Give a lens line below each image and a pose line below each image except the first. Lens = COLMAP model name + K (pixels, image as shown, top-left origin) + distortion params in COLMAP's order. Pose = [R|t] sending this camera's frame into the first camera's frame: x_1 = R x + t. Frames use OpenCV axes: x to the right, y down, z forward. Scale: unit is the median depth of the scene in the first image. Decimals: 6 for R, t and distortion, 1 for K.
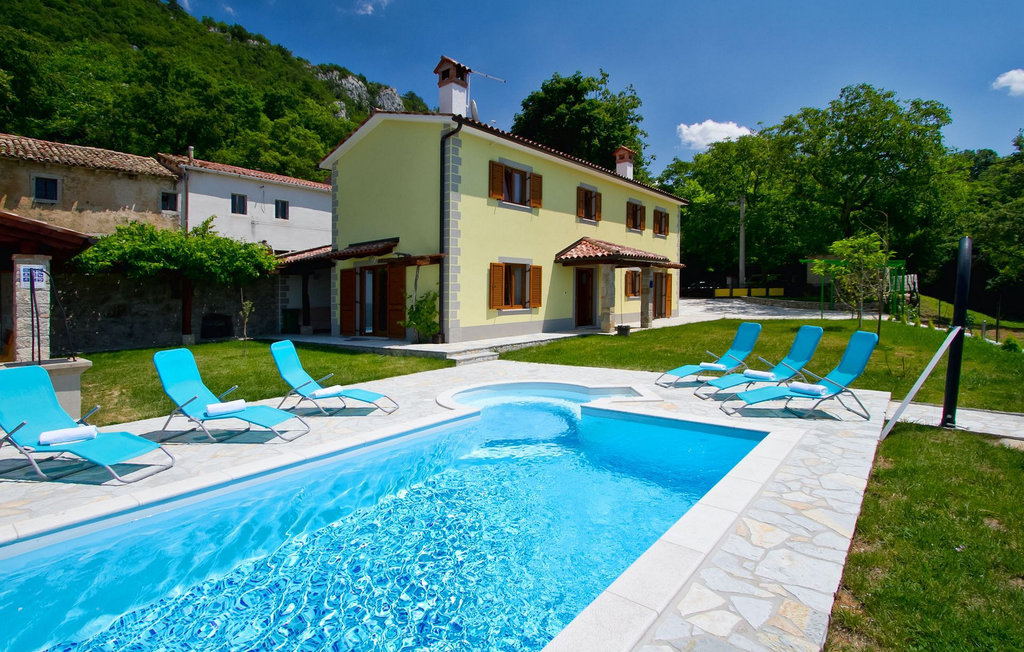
lens RADIAL K [[479.8, 0, 560.8], [0, 479.8, 309.3], [0, 0, 1]] dist [-0.014067, 0.001060]
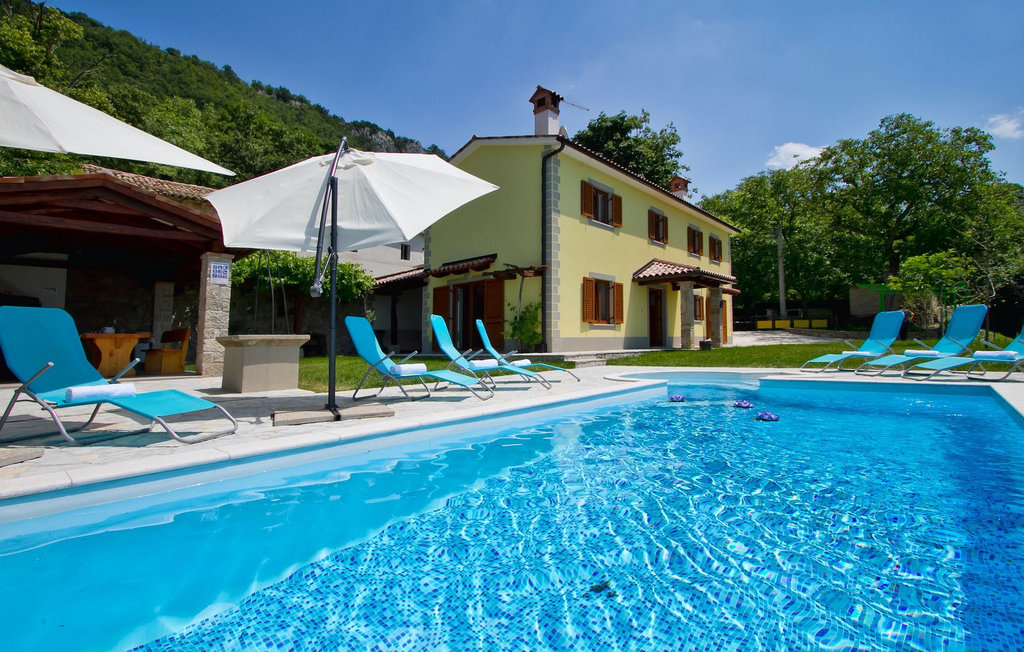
lens RADIAL K [[479.8, 0, 560.8], [0, 479.8, 309.3], [0, 0, 1]] dist [-0.014067, 0.001060]
pose [[0.998607, -0.014926, -0.050615, -0.100457], [0.010574, 0.996310, -0.085174, 0.041745], [0.051700, 0.084520, 0.995080, -0.017470]]
